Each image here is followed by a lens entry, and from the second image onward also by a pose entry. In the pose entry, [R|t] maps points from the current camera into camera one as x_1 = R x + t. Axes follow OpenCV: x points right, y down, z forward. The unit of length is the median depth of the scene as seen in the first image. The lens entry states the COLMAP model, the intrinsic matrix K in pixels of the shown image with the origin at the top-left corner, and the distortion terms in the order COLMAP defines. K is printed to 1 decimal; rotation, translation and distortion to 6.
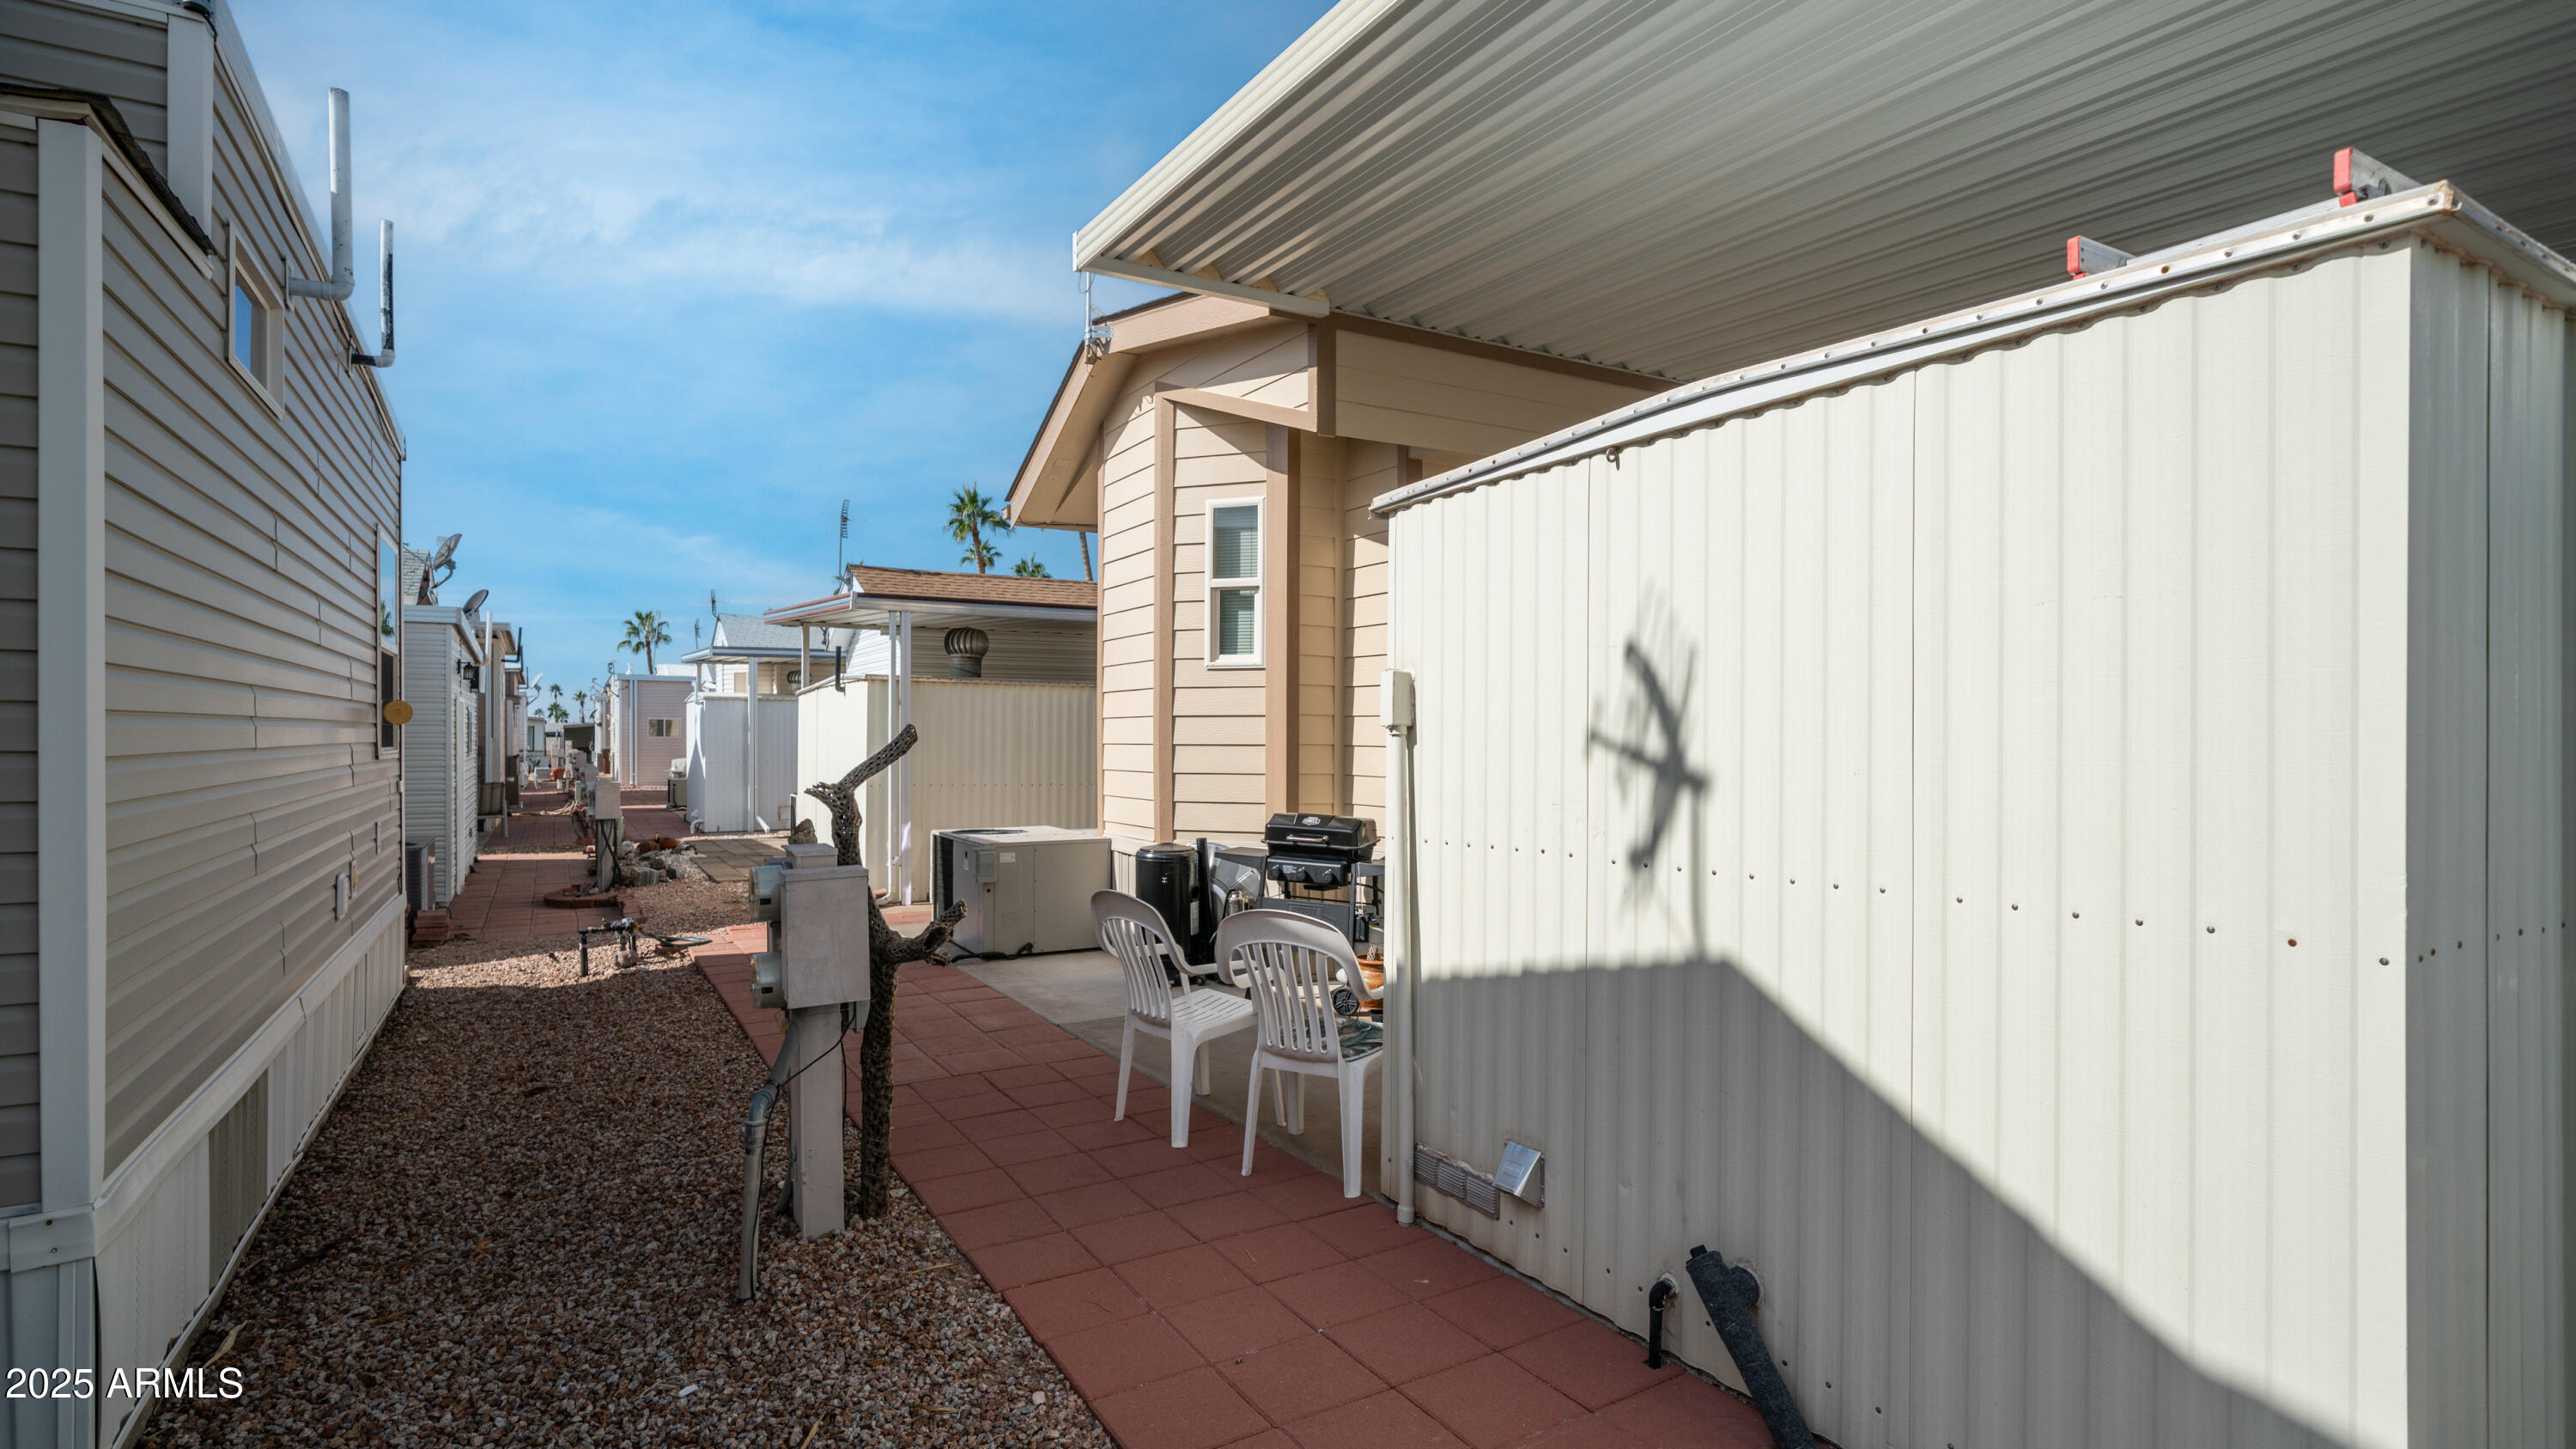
lens RADIAL K [[1236.6, 0, 1284.4], [0, 1236.6, 728.6], [0, 0, 1]] dist [0.000520, 0.000003]
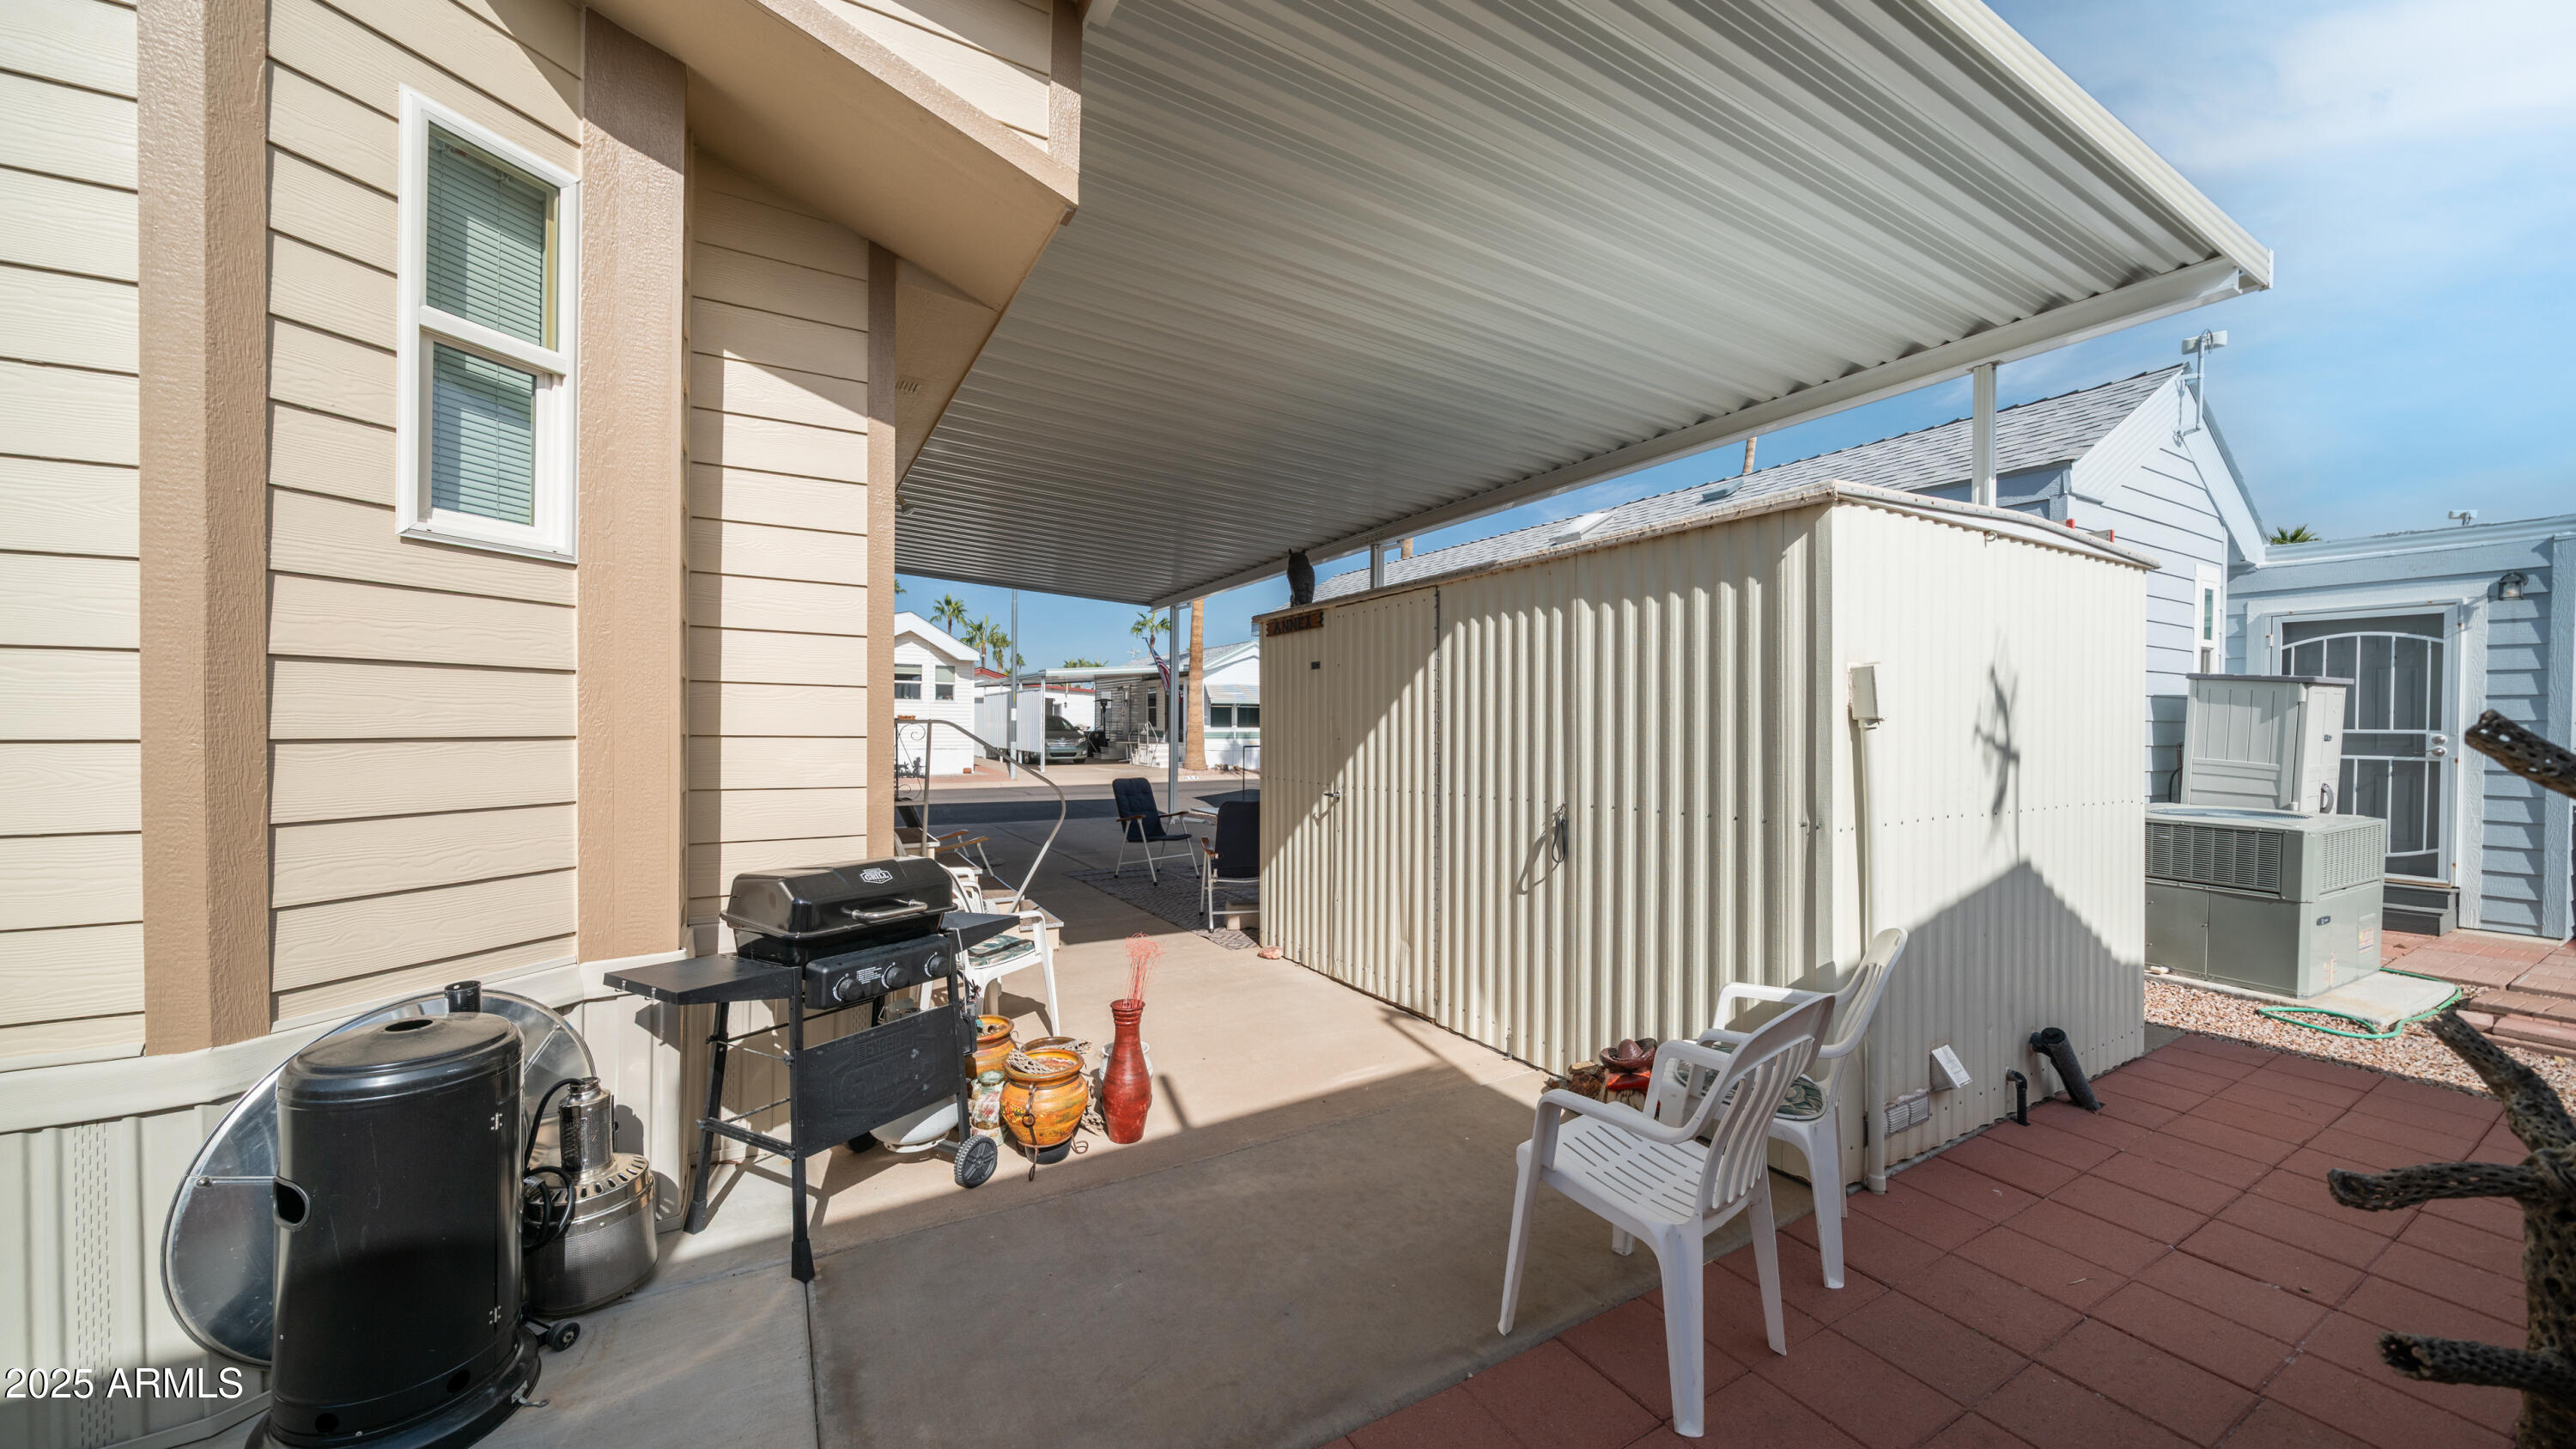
lens RADIAL K [[901.0, 0, 1277.0], [0, 901.0, 730.2], [0, 0, 1]] dist [-0.002431, -0.000105]
pose [[0.025872, -0.008909, 0.999626, -0.332951], [-0.014482, 0.999852, 0.009286, 0.004073], [-0.999560, -0.014717, 0.025739, 0.734979]]
